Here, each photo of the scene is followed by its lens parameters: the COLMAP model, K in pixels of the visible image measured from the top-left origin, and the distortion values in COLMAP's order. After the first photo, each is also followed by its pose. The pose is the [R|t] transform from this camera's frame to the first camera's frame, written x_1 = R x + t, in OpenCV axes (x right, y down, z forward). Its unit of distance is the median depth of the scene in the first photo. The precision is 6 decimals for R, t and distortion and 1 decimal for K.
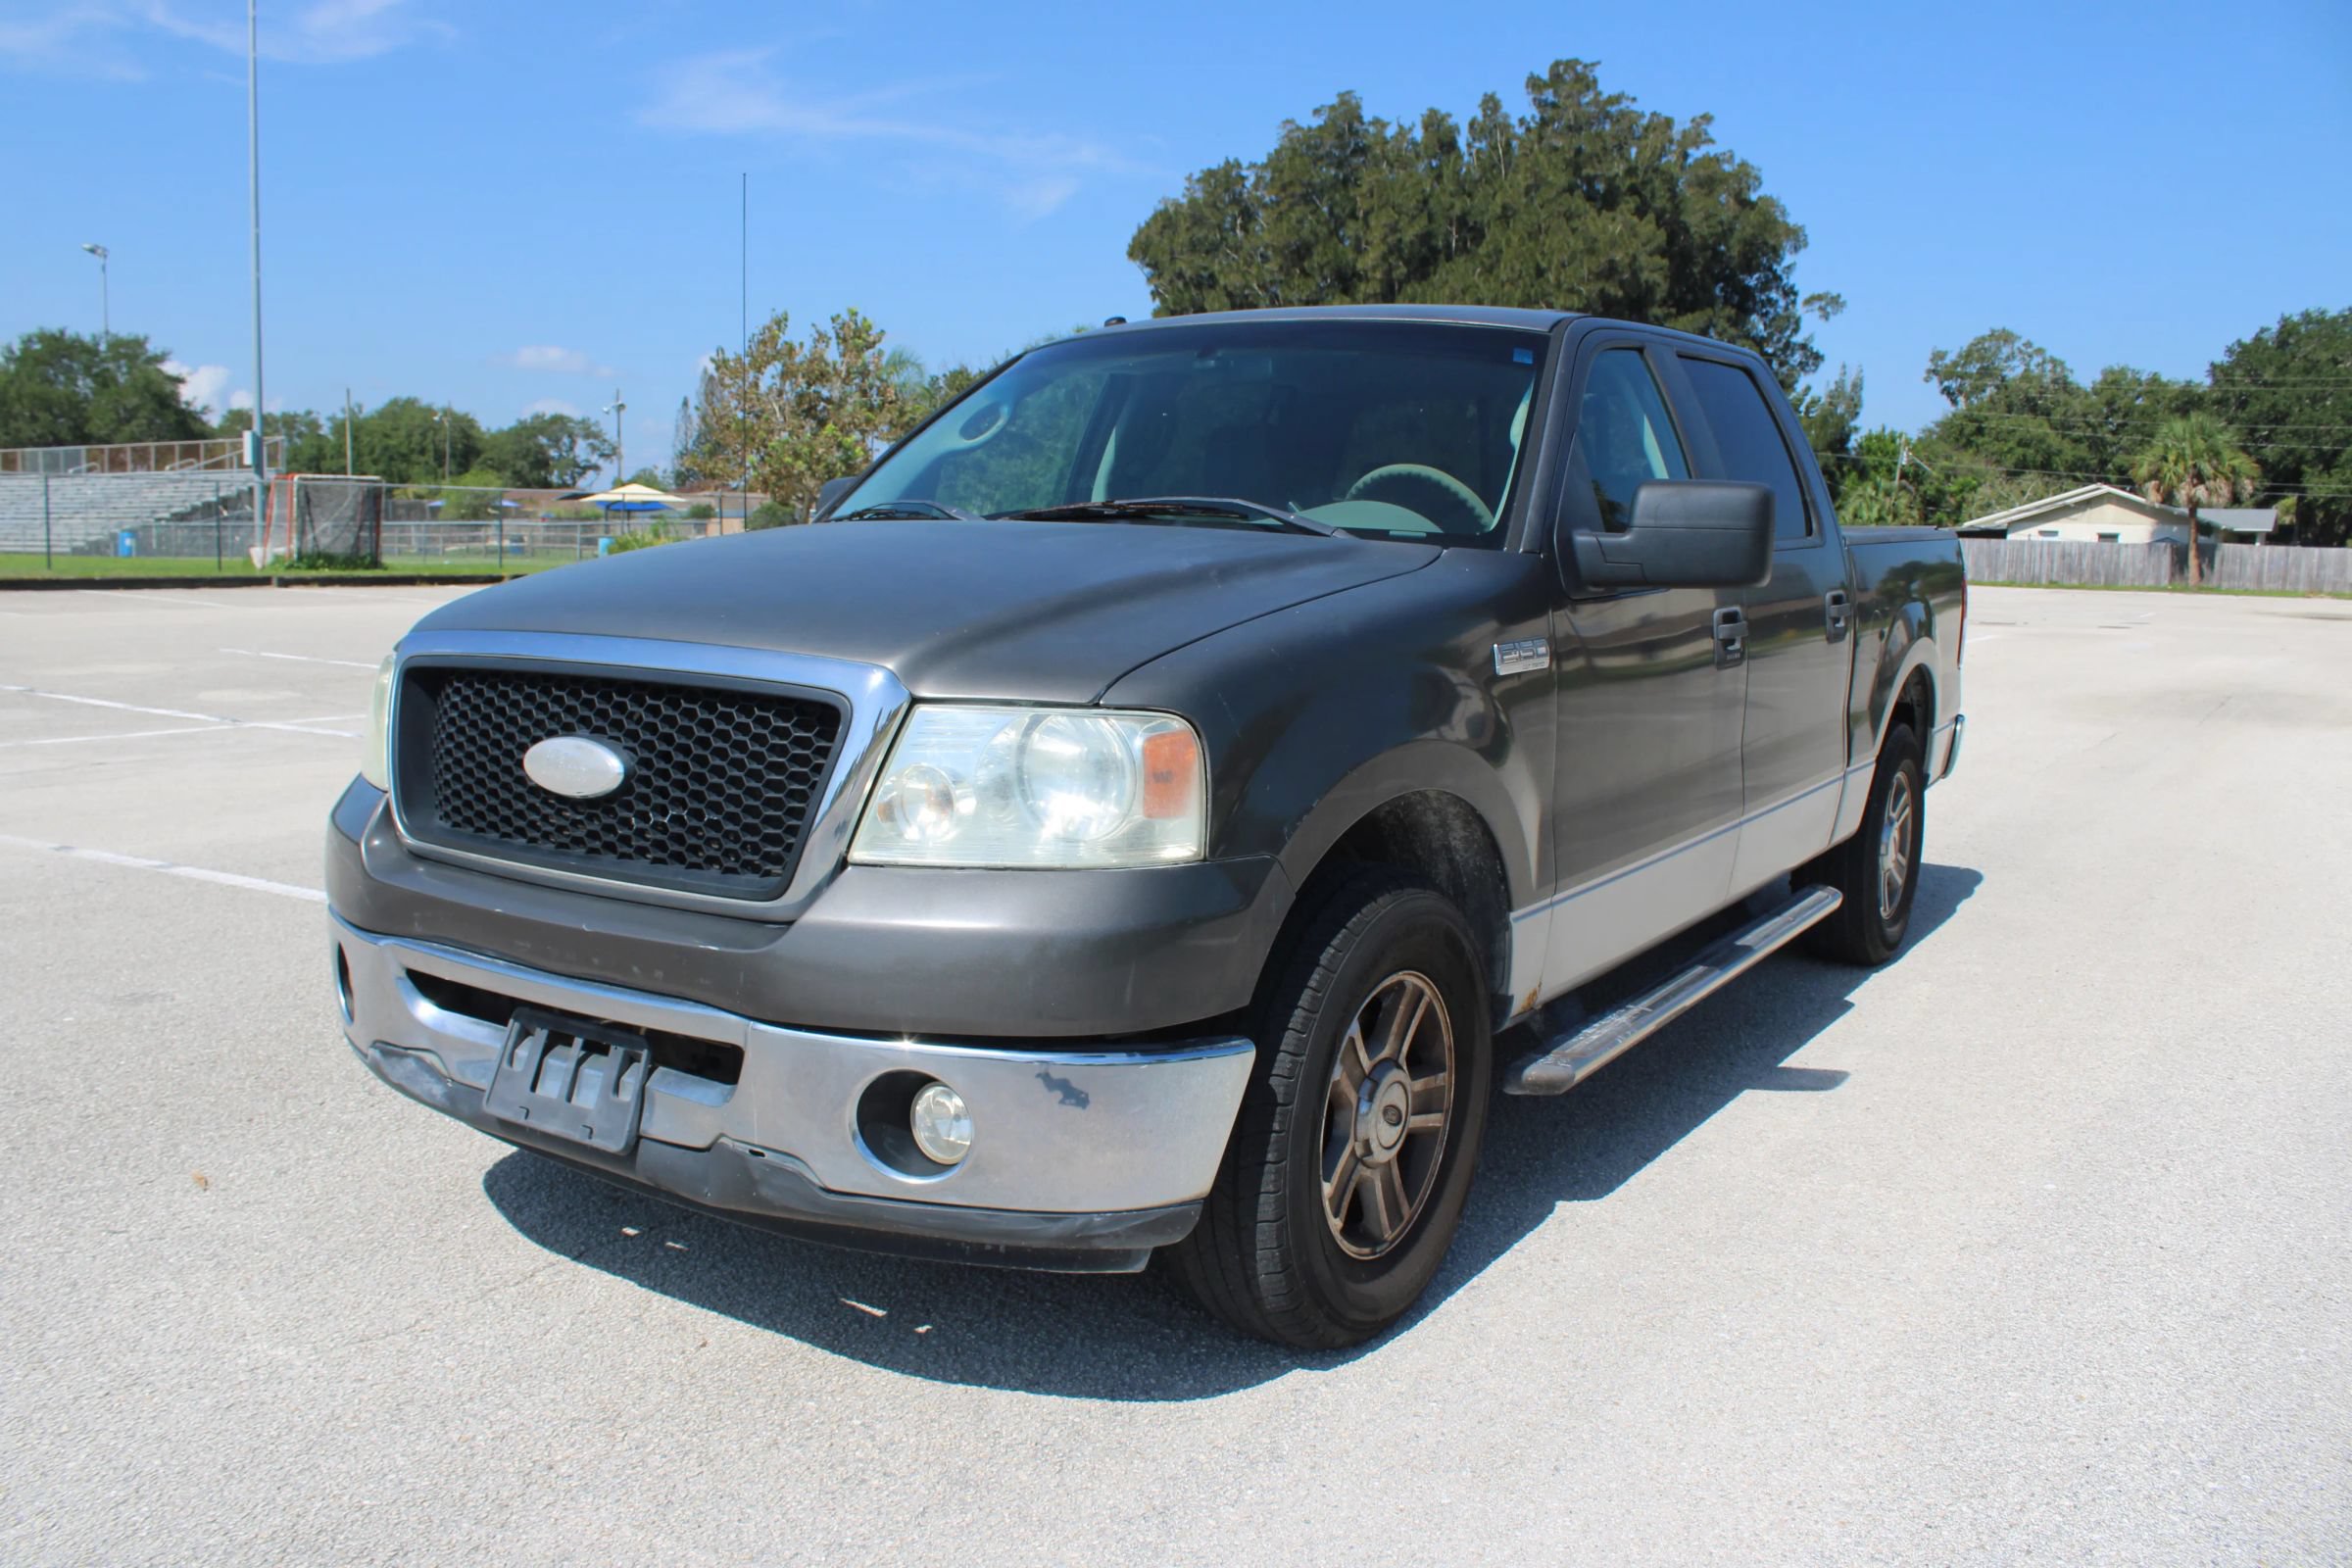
lens RADIAL K [[1945.0, 0, 1157.5], [0, 1945.0, 796.3], [0, 0, 1]] dist [-0.165621, 0.150768]
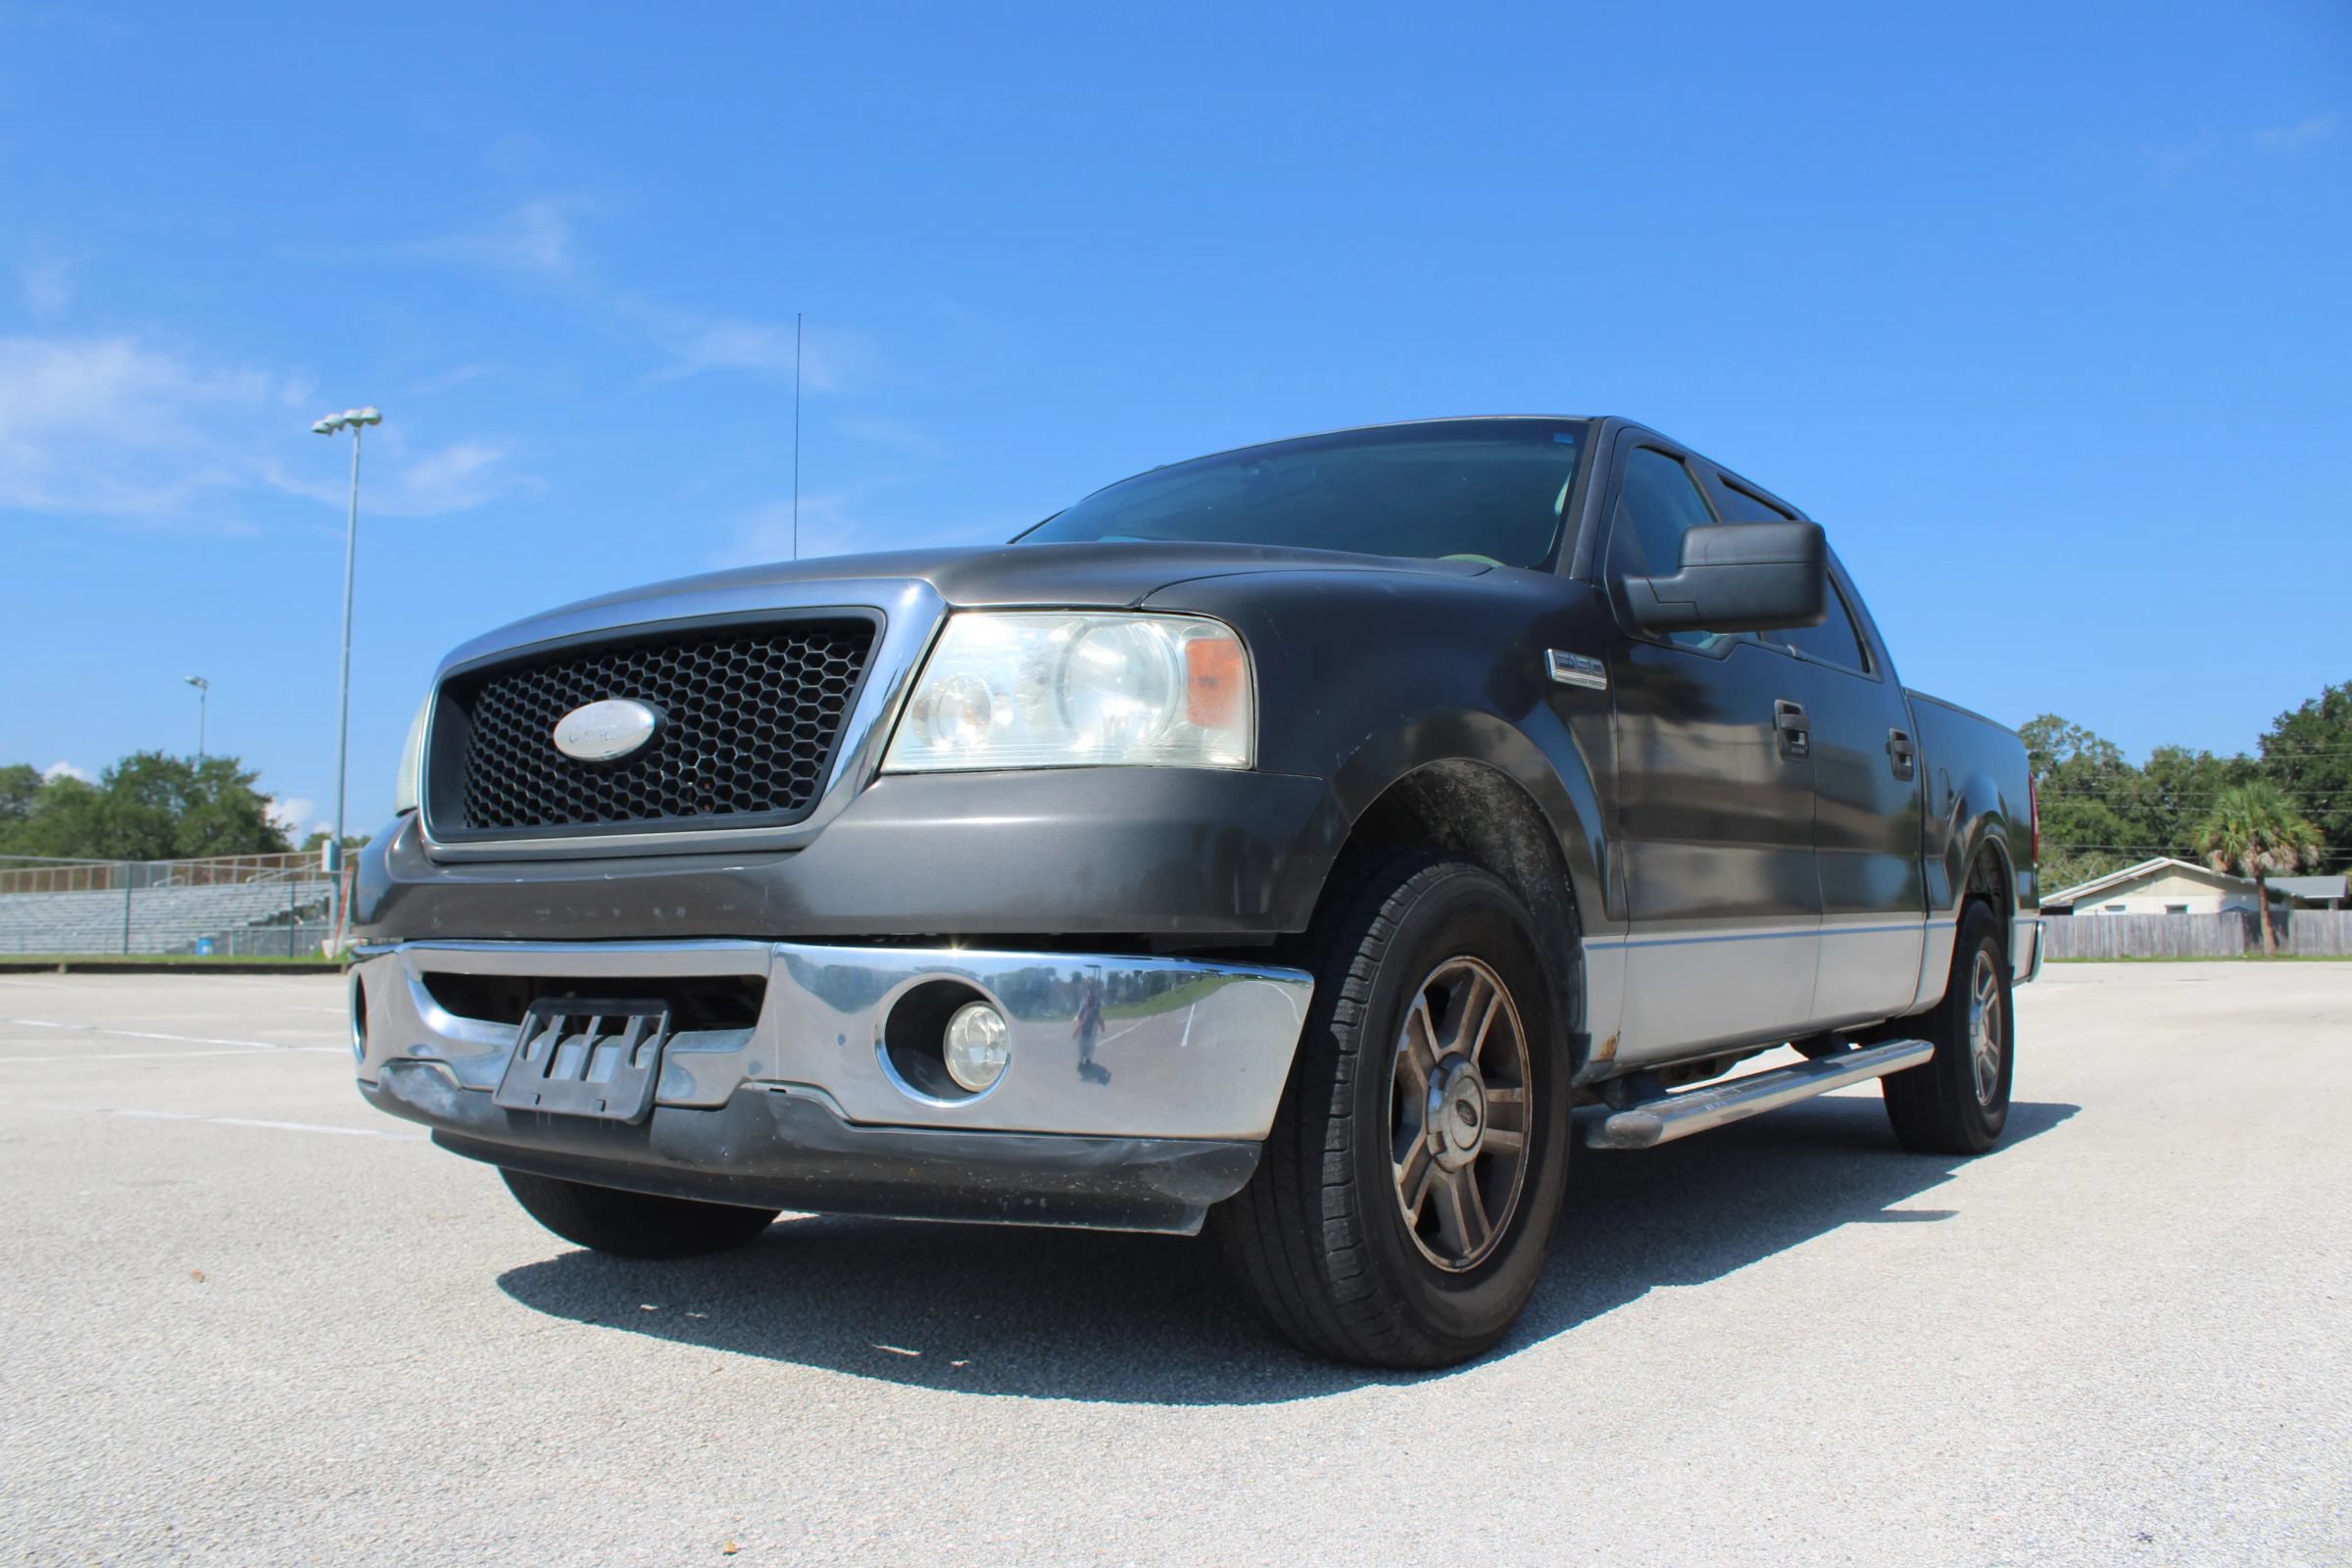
lens RADIAL K [[1945.0, 0, 1158.1], [0, 1945.0, 803.7], [0, 0, 1]] dist [-0.165621, 0.150768]
pose [[0.999286, -0.022185, -0.030595, 0.004193], [0.015229, 0.977313, -0.211254, 0.164713], [0.034588, 0.210637, 0.976952, 0.046158]]
